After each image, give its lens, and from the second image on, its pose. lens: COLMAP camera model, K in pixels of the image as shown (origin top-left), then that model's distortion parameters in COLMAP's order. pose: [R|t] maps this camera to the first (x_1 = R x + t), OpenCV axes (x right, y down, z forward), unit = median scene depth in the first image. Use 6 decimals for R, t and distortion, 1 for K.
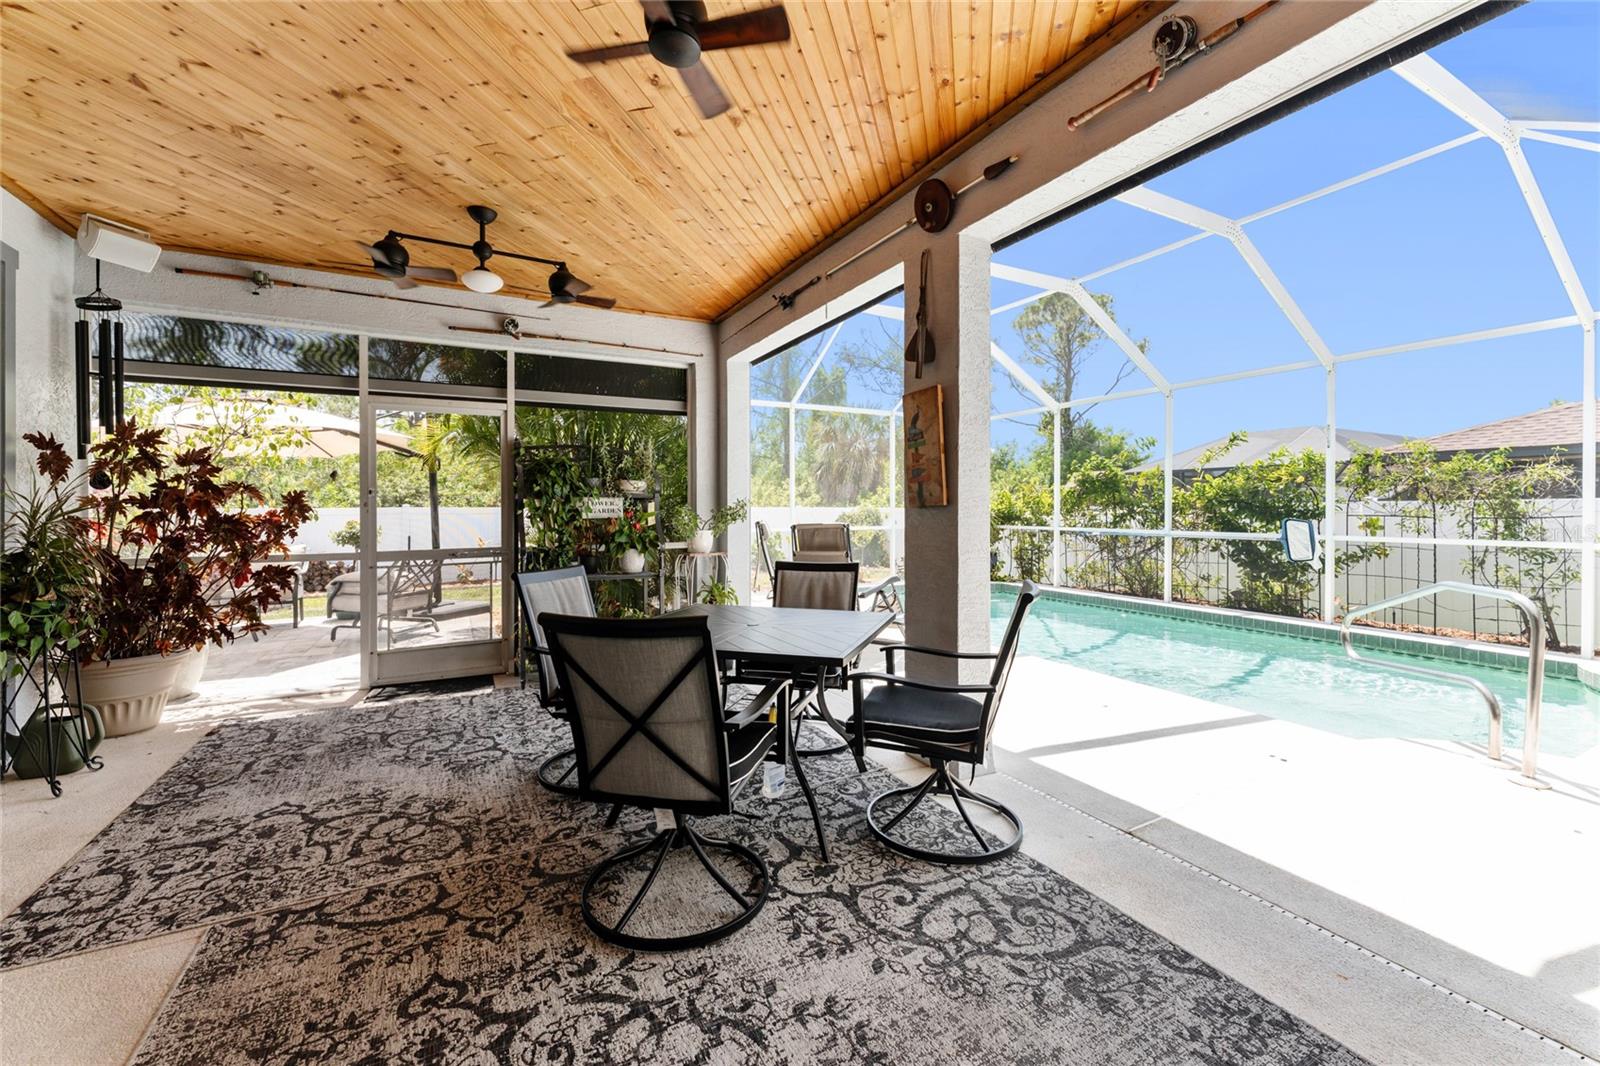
lens RADIAL K [[654.0, 0, 798.4], [0, 654.0, 504.8], [0, 0, 1]] dist [0.000393, -0.000054]
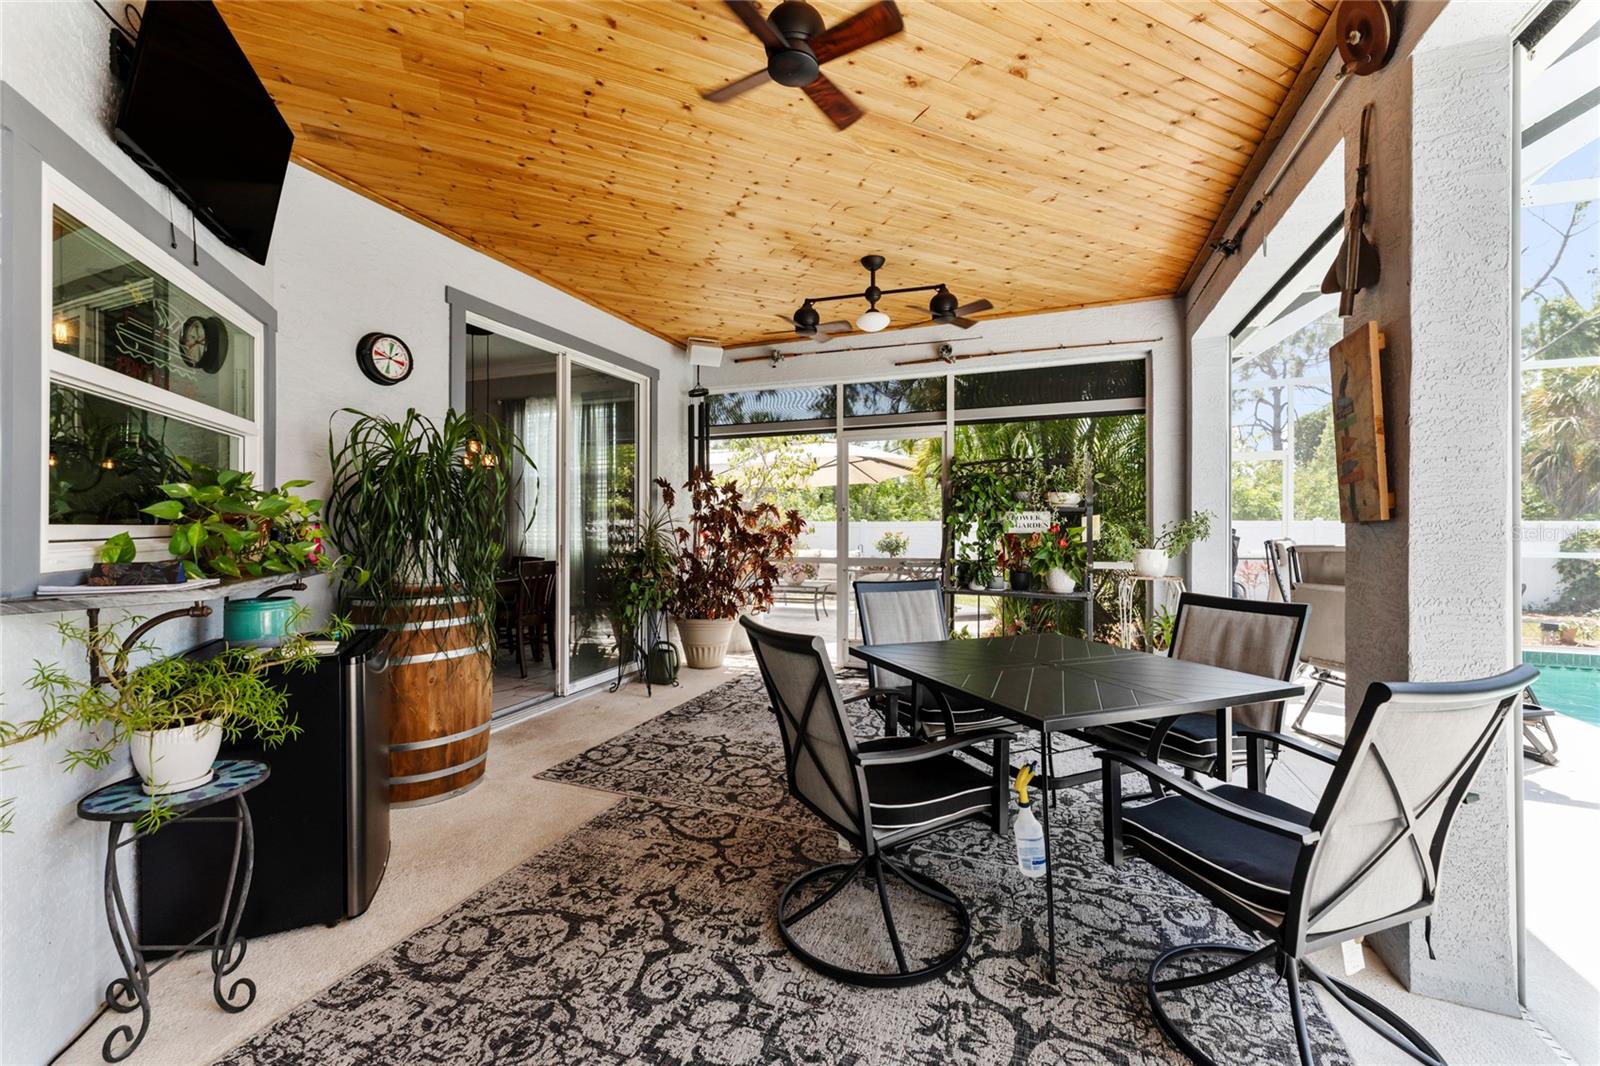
lens RADIAL K [[646.2, 0, 790.7], [0, 646.2, 517.6], [0, 0, 1]] dist [0.000754, 0.000093]
pose [[0.646096, -0.003617, -0.763247, 0.326972], [0.003323, 0.999993, -0.001926, -0.002458], [0.763249, -0.001292, 0.646103, 0.204620]]
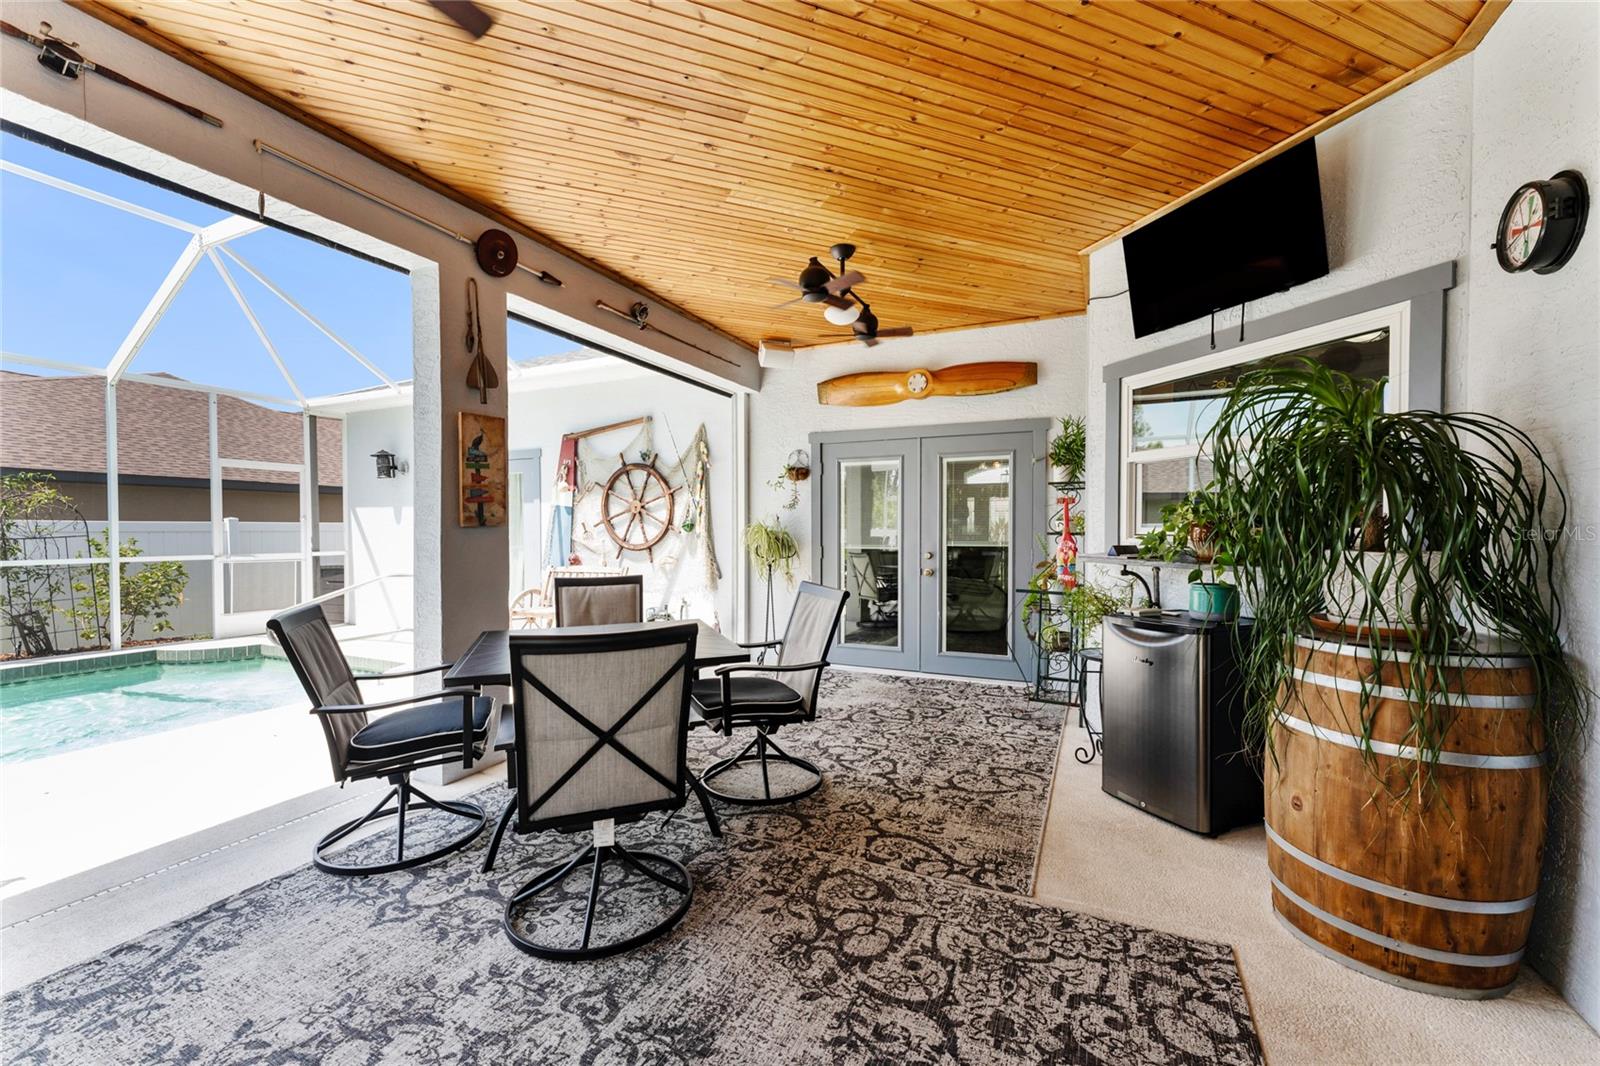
lens RADIAL K [[650.1, 0, 800.0], [0, 650.1, 533.0], [0, 0, 1]] dist [0.000630, 0.000115]
pose [[-0.608924, -0.003265, 0.793222, -0.998524], [-0.004113, 0.999991, 0.000958, 0.010909], [-0.793218, -0.002680, -0.608932, 1.291242]]
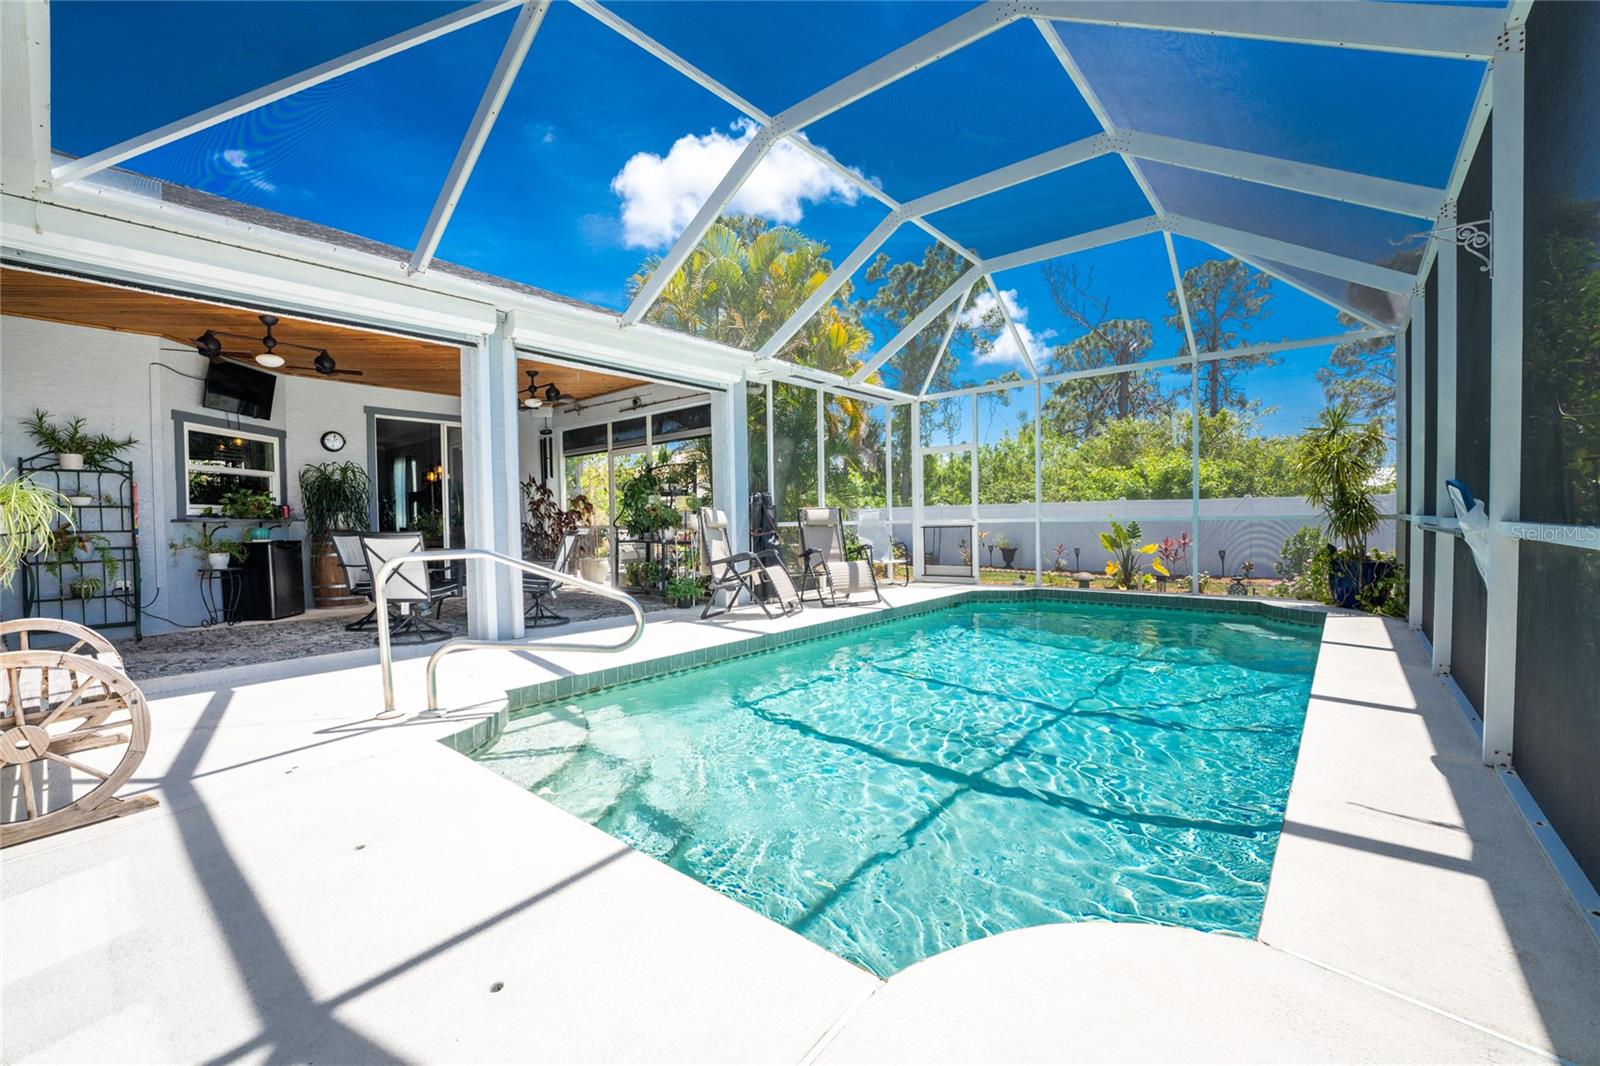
lens RADIAL K [[642.7, 0, 800.0], [0, 642.7, 533.0], [0, 0, 1]] dist [-0.015923, -0.000141]
pose [[0.376539, 0.014370, -0.926289, 2.313058], [0.025724, 0.999332, 0.025960, 0.095367], [0.926044, -0.033603, 0.375918, 1.194173]]
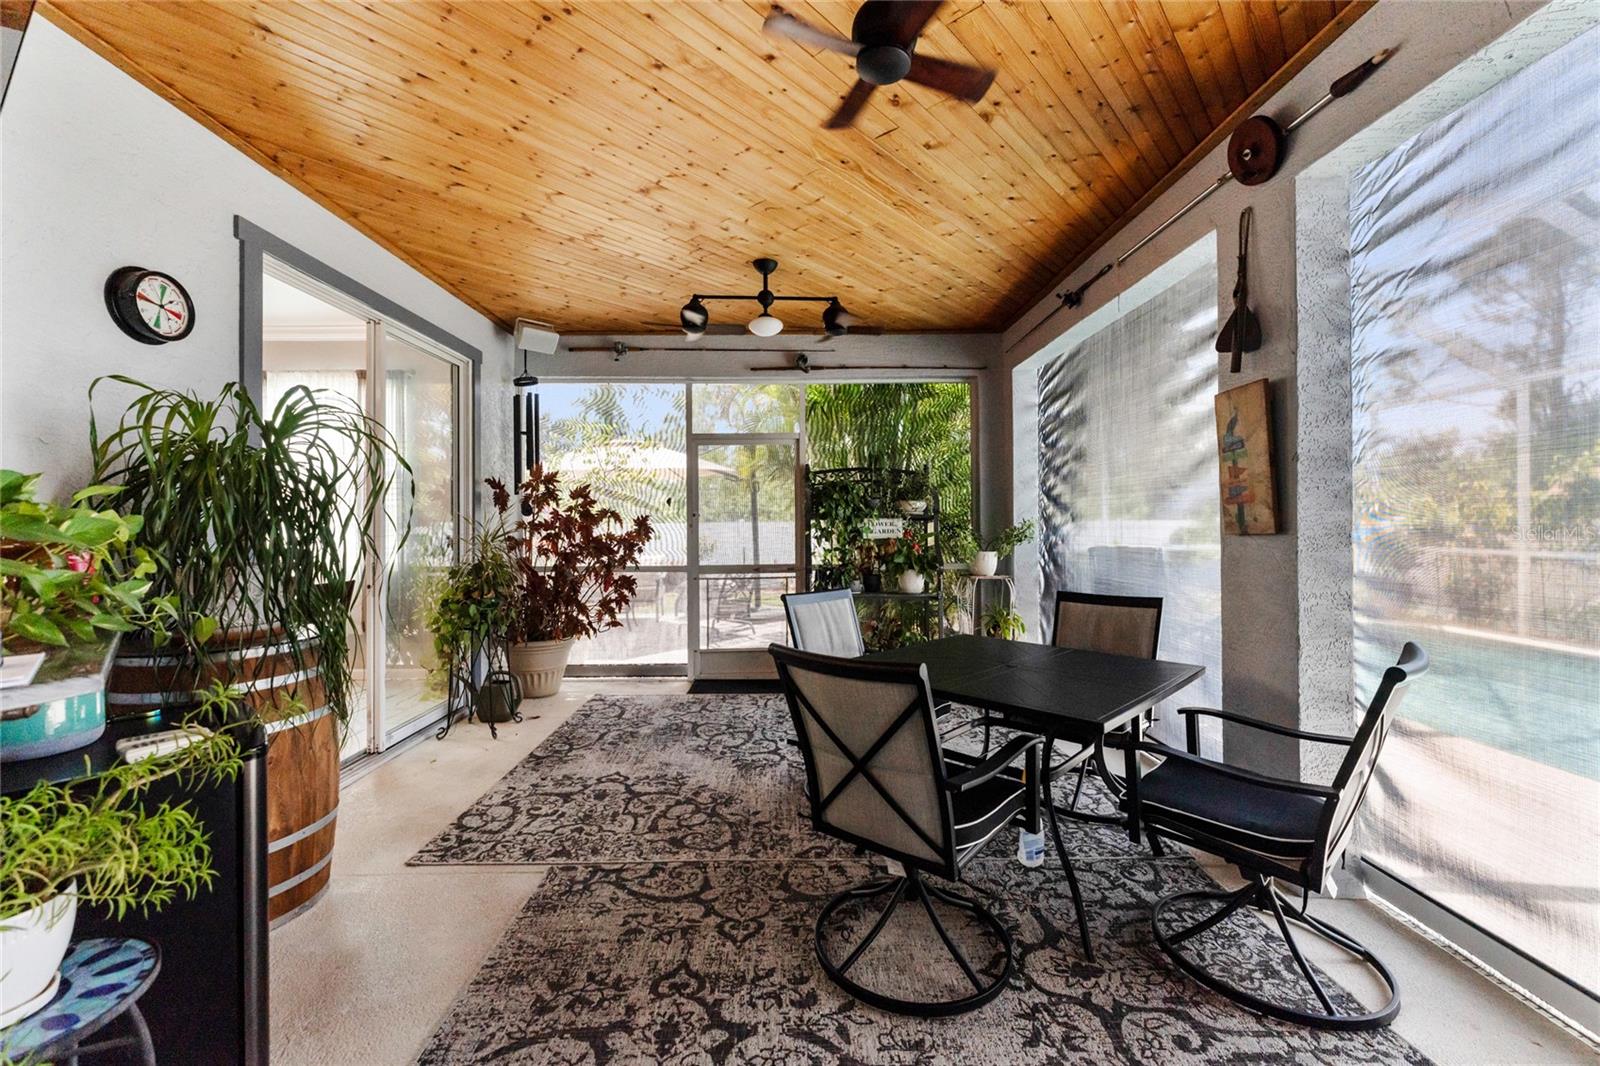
lens RADIAL K [[649.8, 0, 792.3], [0, 649.8, 512.8], [0, 0, 1]] dist [0.001208, -0.000025]
pose [[0.887011, -0.008322, -0.461674, 0.072561], [0.005727, 0.999959, -0.007021, -0.021940], [0.461713, 0.003584, 0.887022, 0.057066]]
